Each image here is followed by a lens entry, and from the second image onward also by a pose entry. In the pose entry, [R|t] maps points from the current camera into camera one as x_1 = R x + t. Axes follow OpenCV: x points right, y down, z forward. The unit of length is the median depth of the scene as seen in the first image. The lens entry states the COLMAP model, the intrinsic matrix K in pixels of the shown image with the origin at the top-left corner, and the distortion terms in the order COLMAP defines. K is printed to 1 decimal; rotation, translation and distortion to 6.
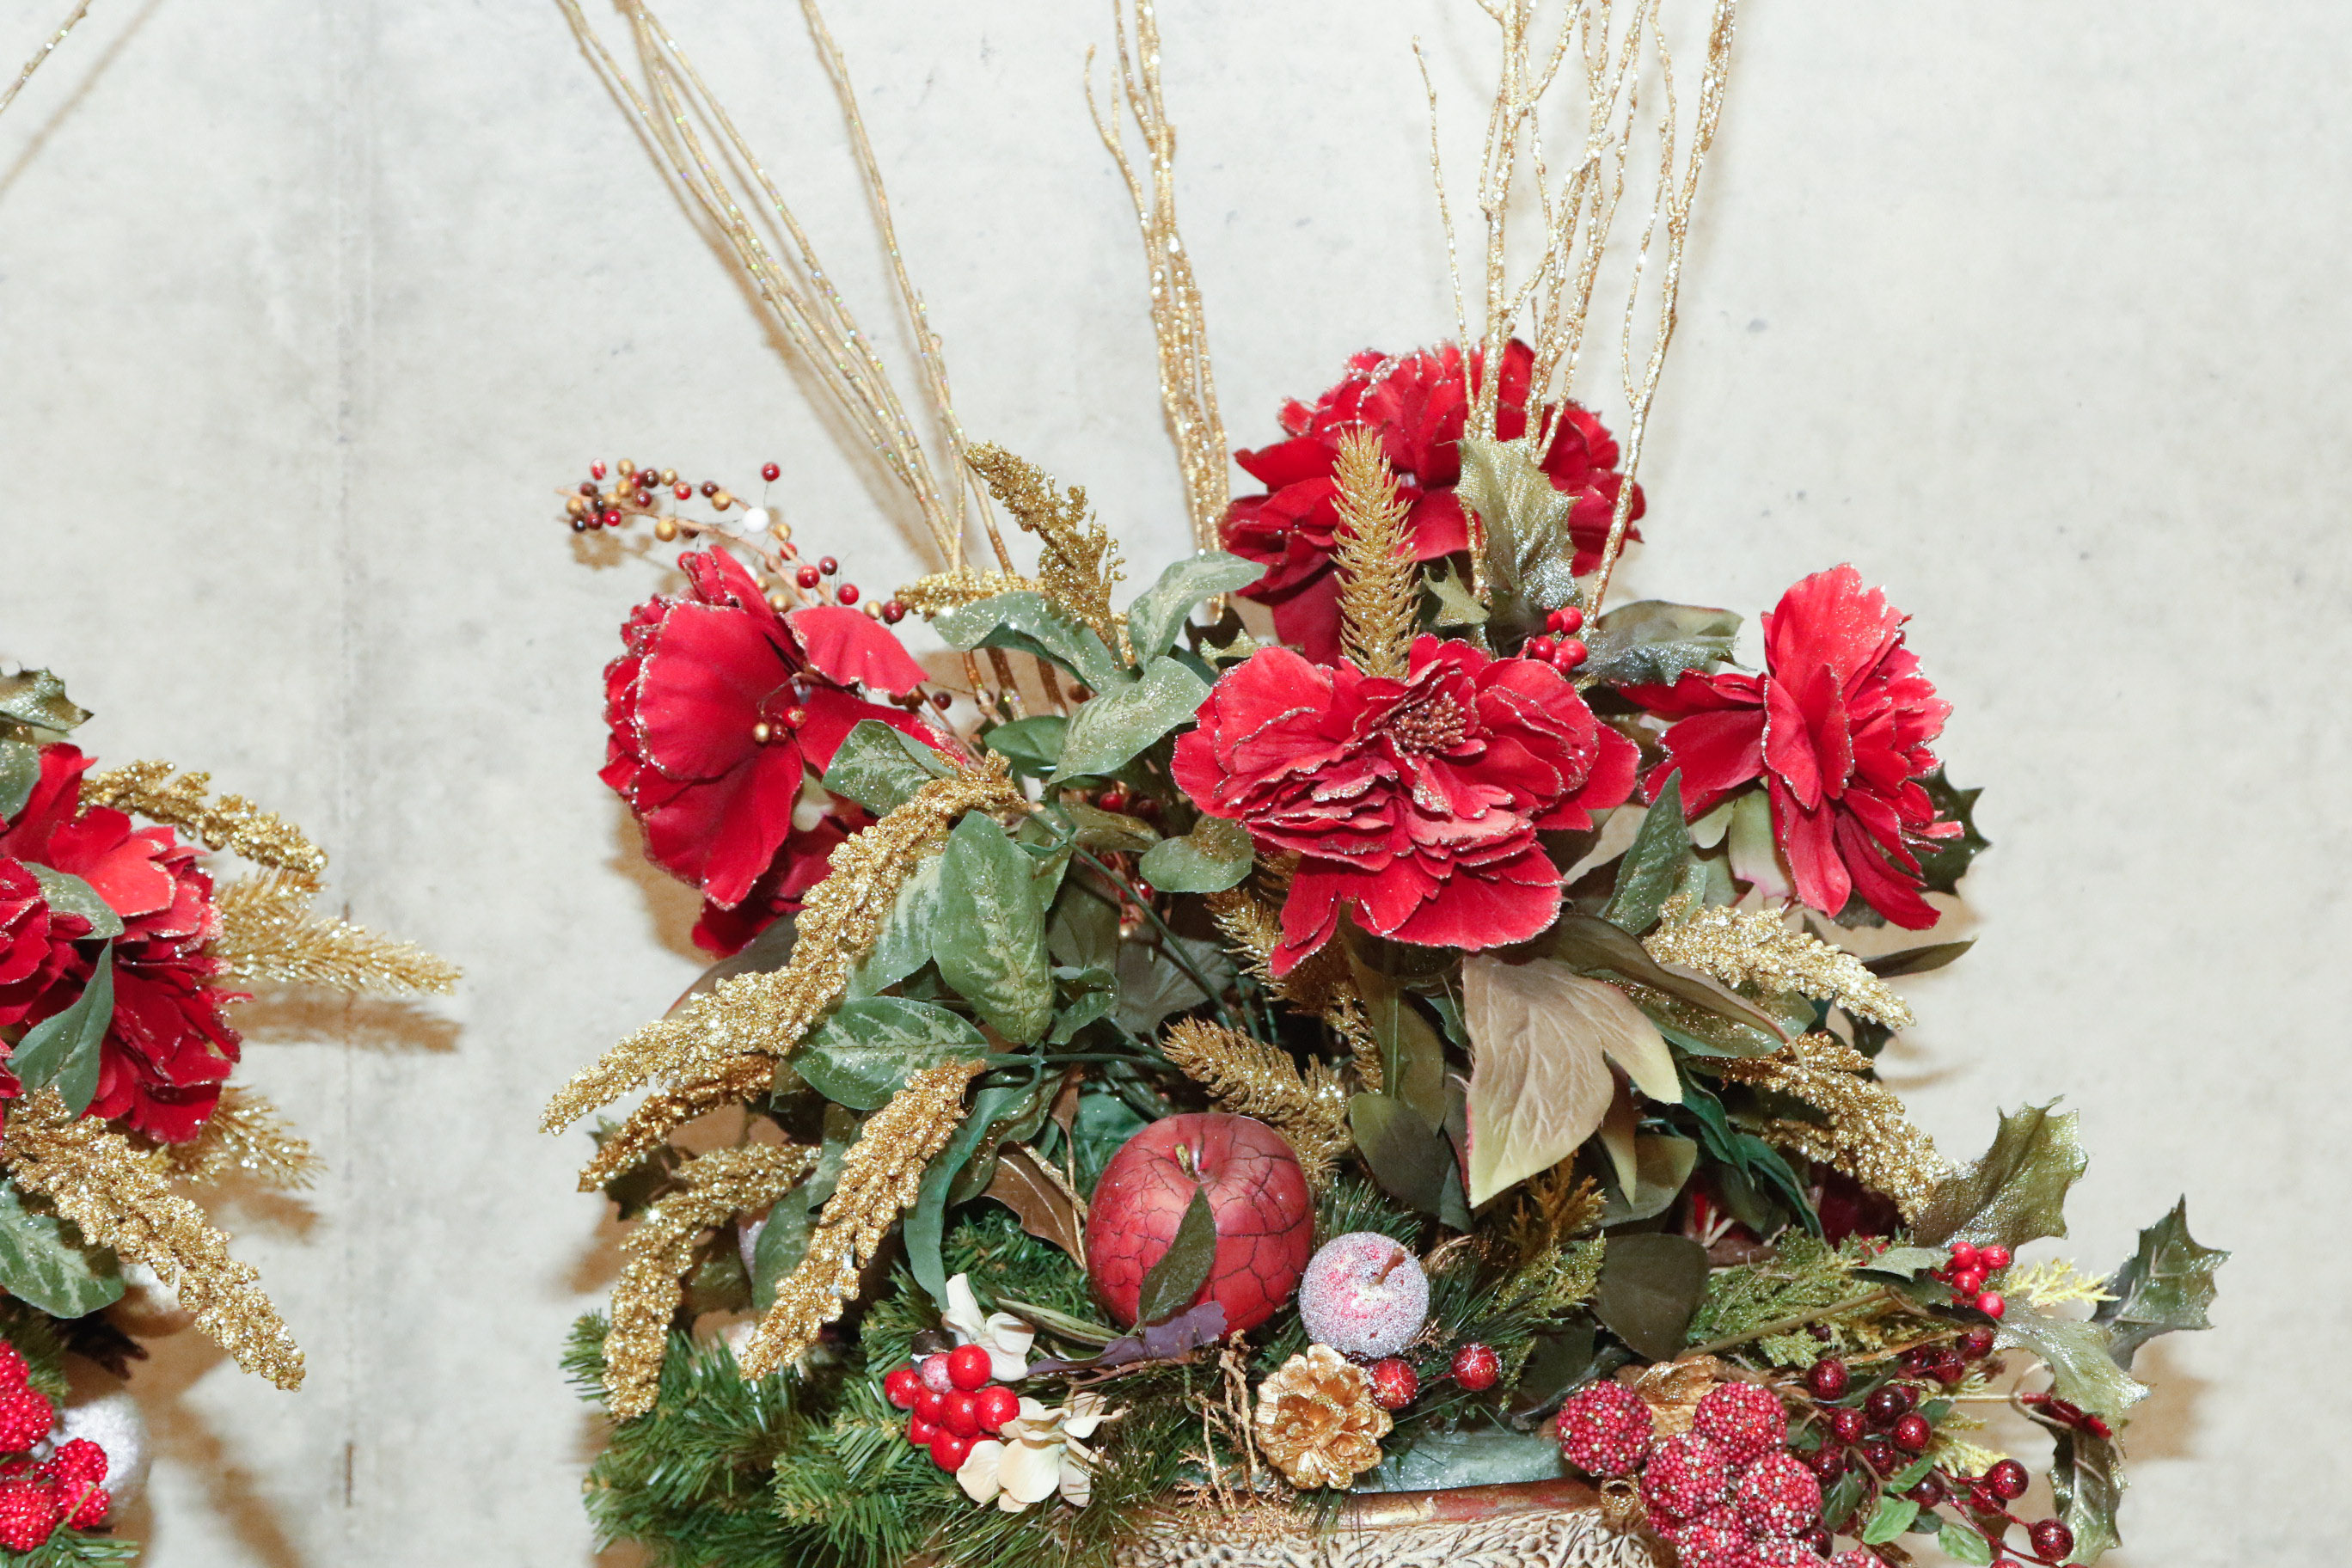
lens RADIAL K [[4749.5, 0, 1176.0], [0, 4749.5, 784.0], [0, 0, 1]] dist [0.057868, 0.258658]
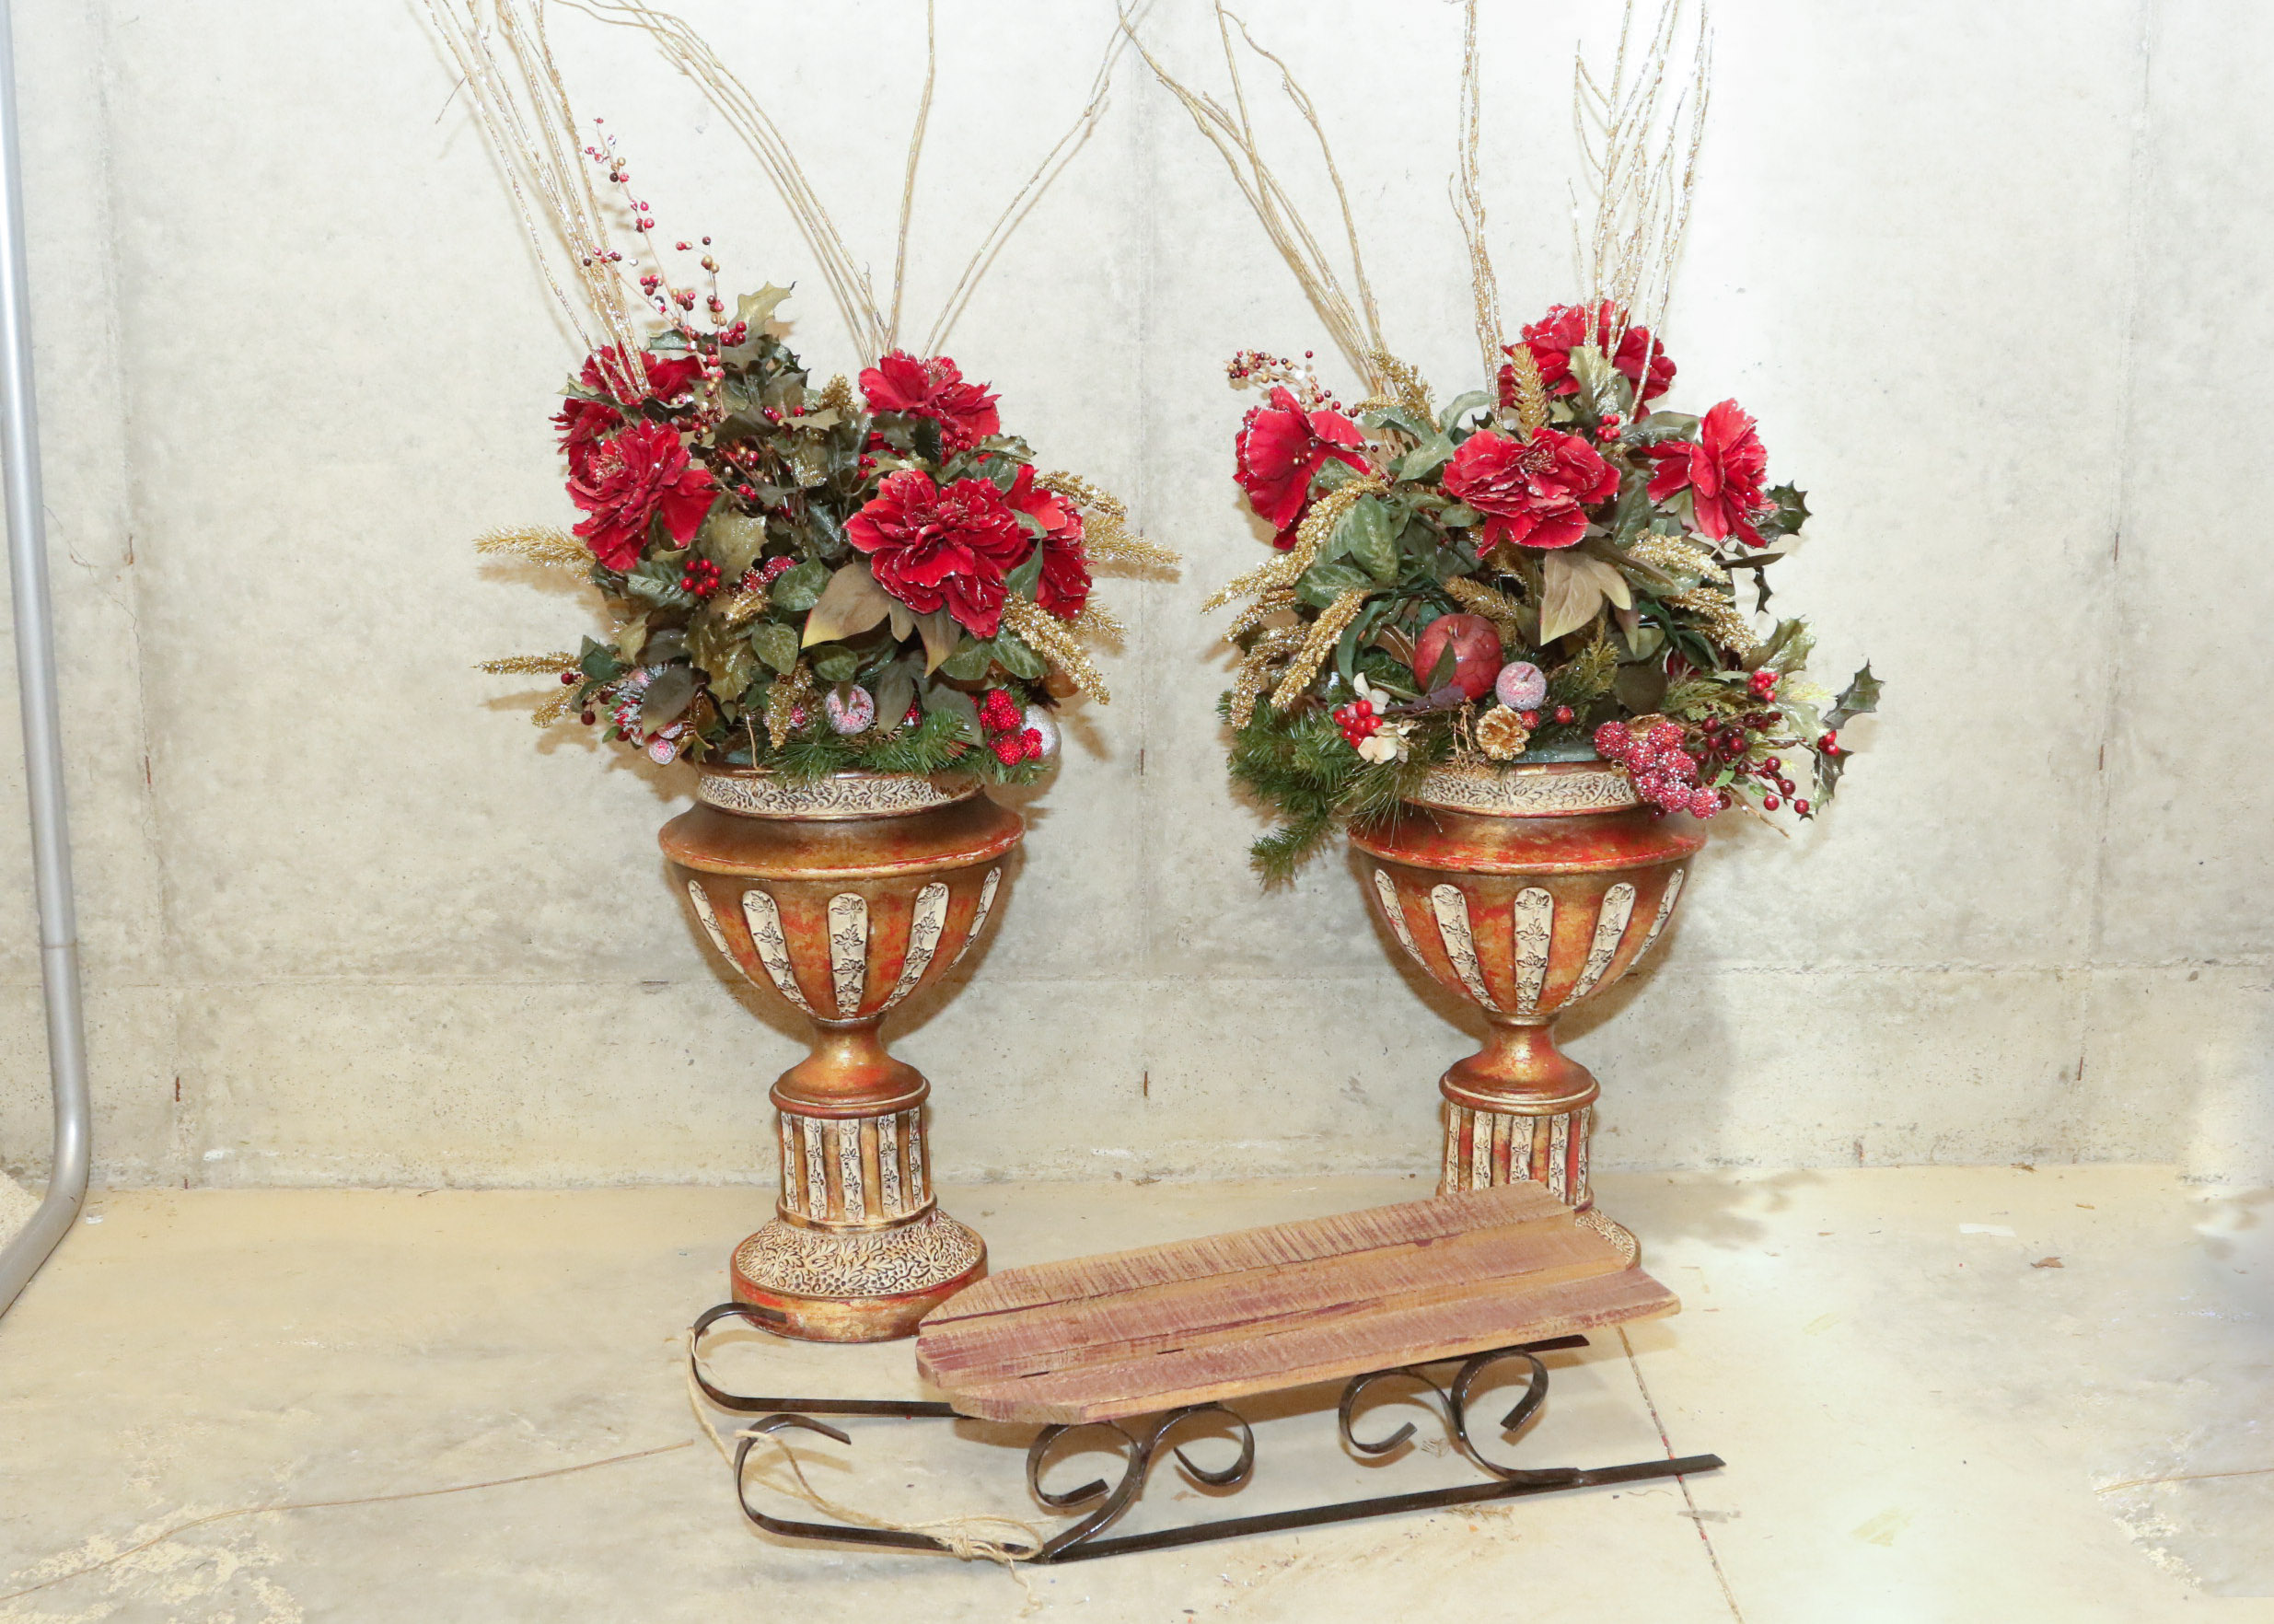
lens RADIAL K [[2673.6, 0, 1238.1], [0, 2673.6, 803.3], [0, 0, 1]] dist [-0.124326, 0.029252]
pose [[0.986930, 0.029200, -0.158485, 0.118078], [-0.010214, 0.992805, 0.119309, 0.000677], [0.160828, -0.116130, 0.980127, -0.433623]]
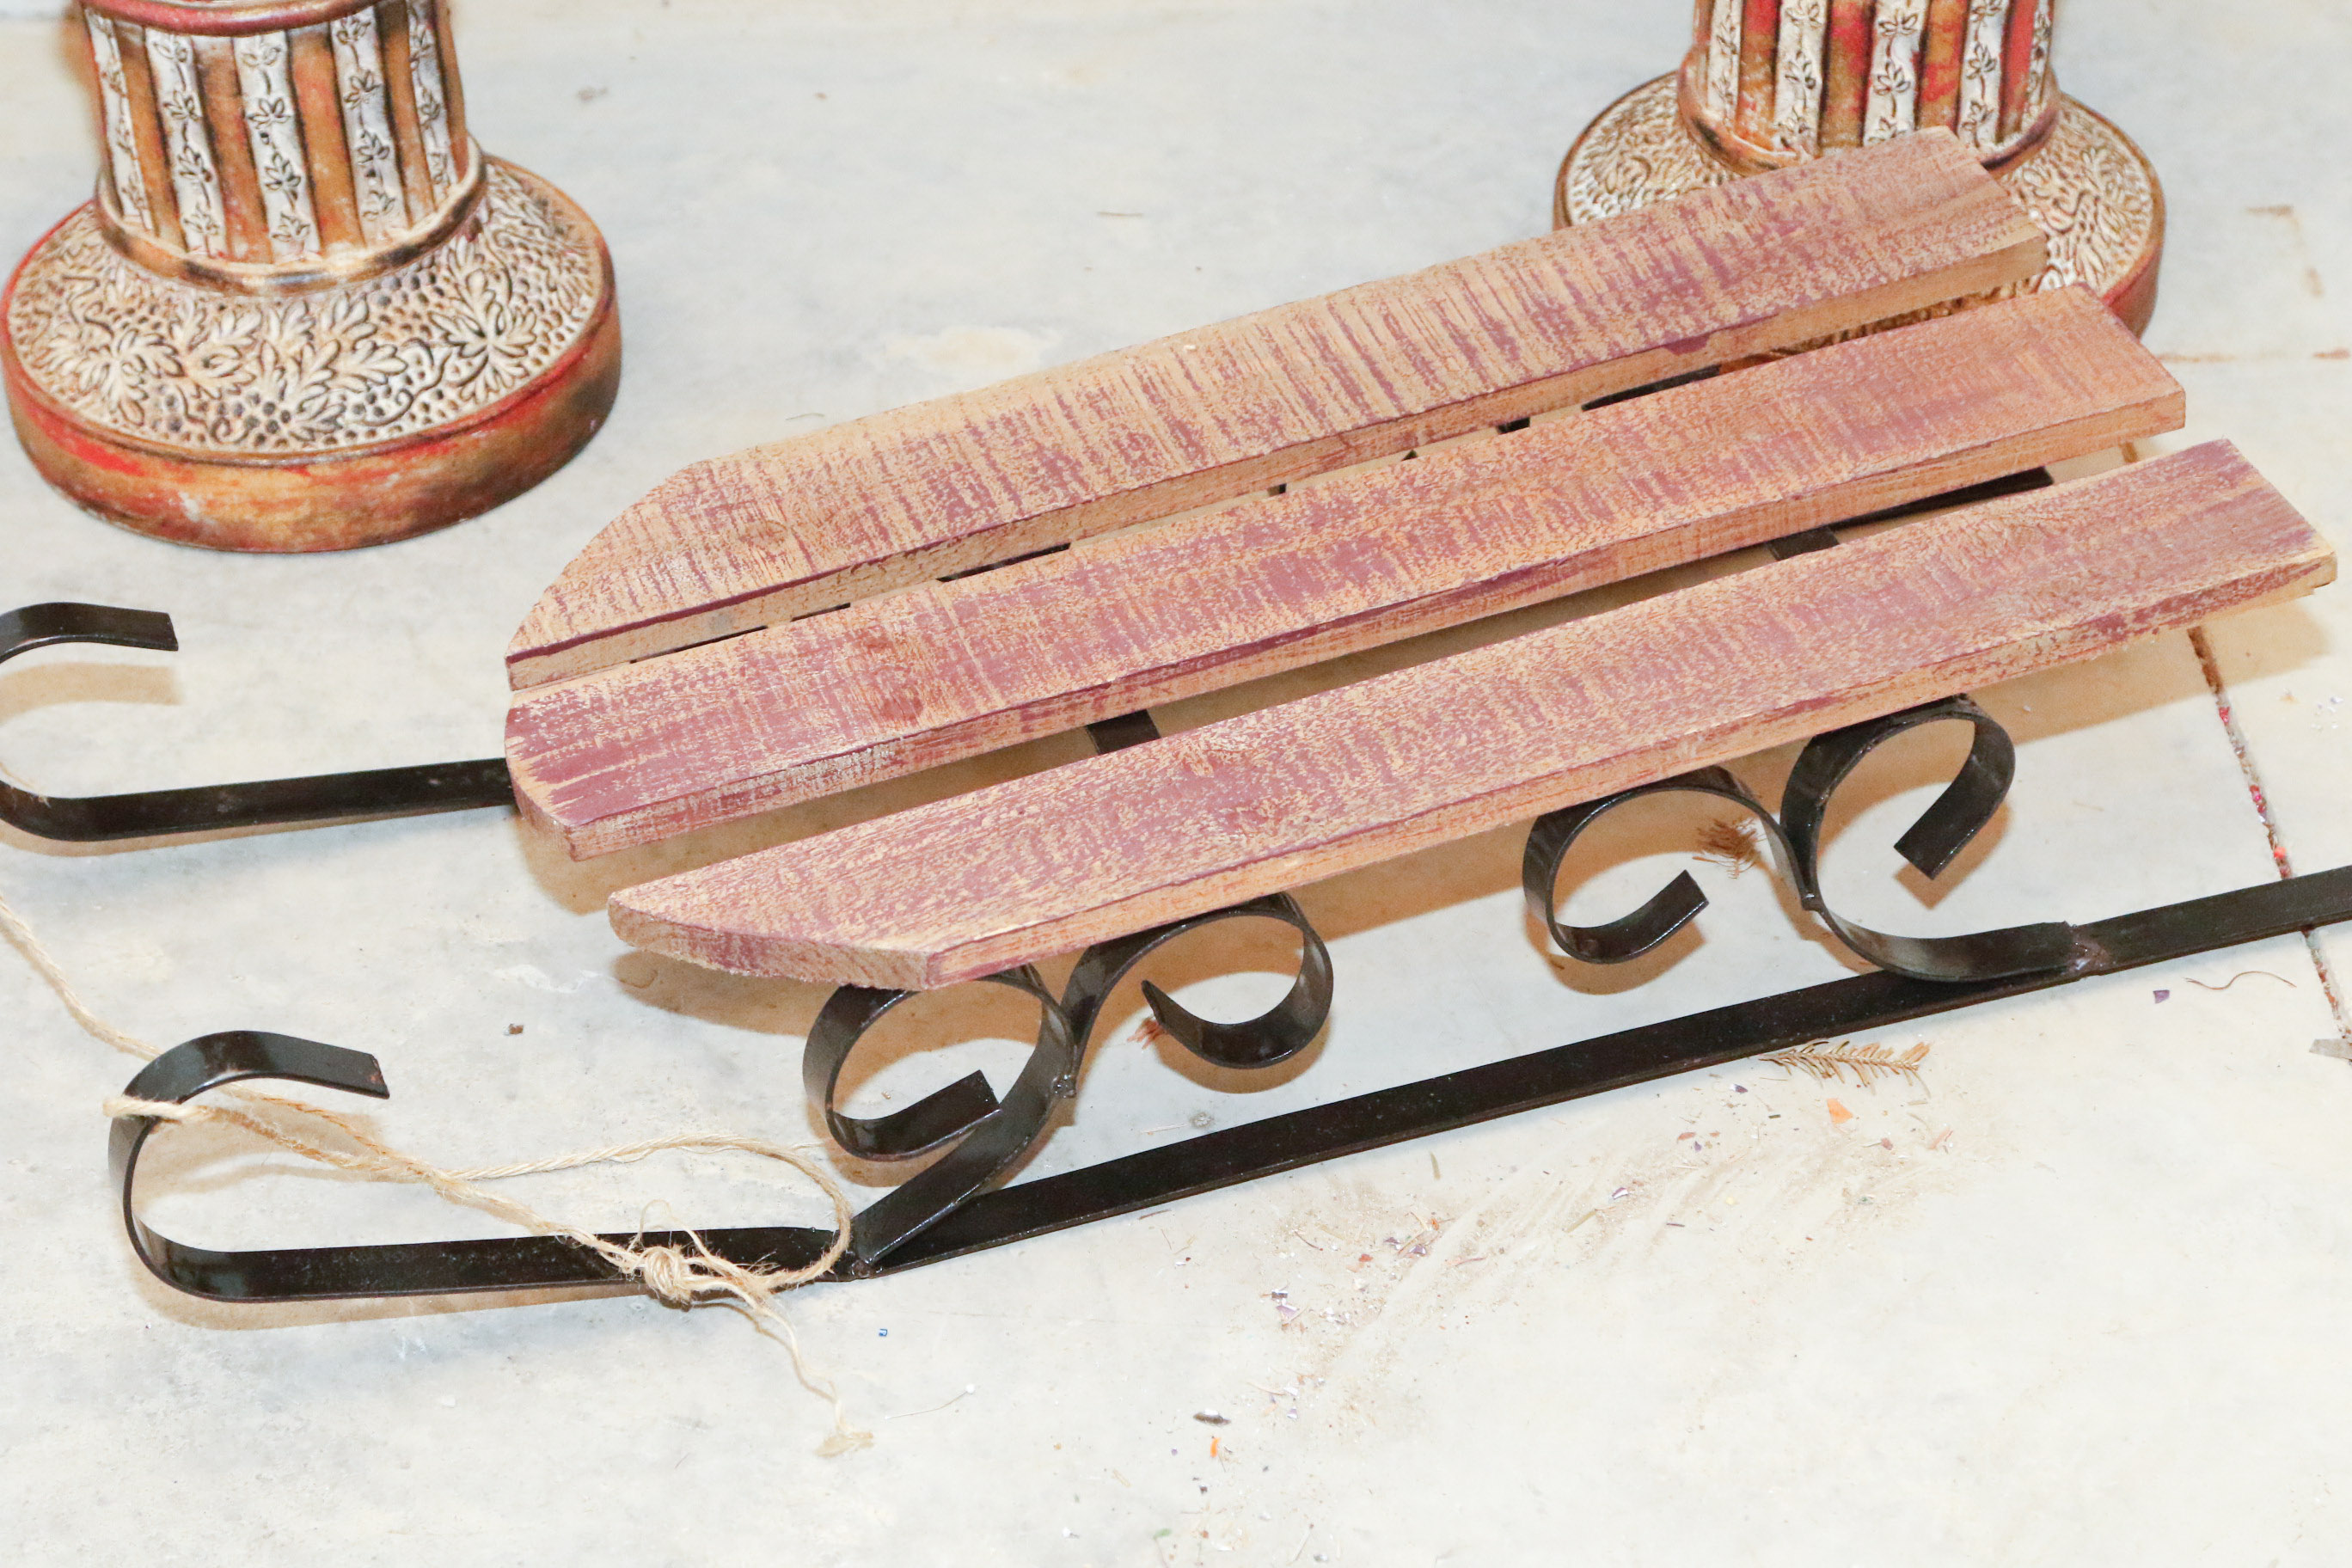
lens RADIAL K [[5490.7, 0, 1176.0], [0, 5490.7, 784.0], [0, 0, 1]] dist [0.124199, 0.142590]
pose [[0.993490, 0.053229, -0.100721, 0.013122], [0.009698, 0.841399, 0.540328, -0.178075], [0.113507, -0.537787, 0.835405, -0.141871]]
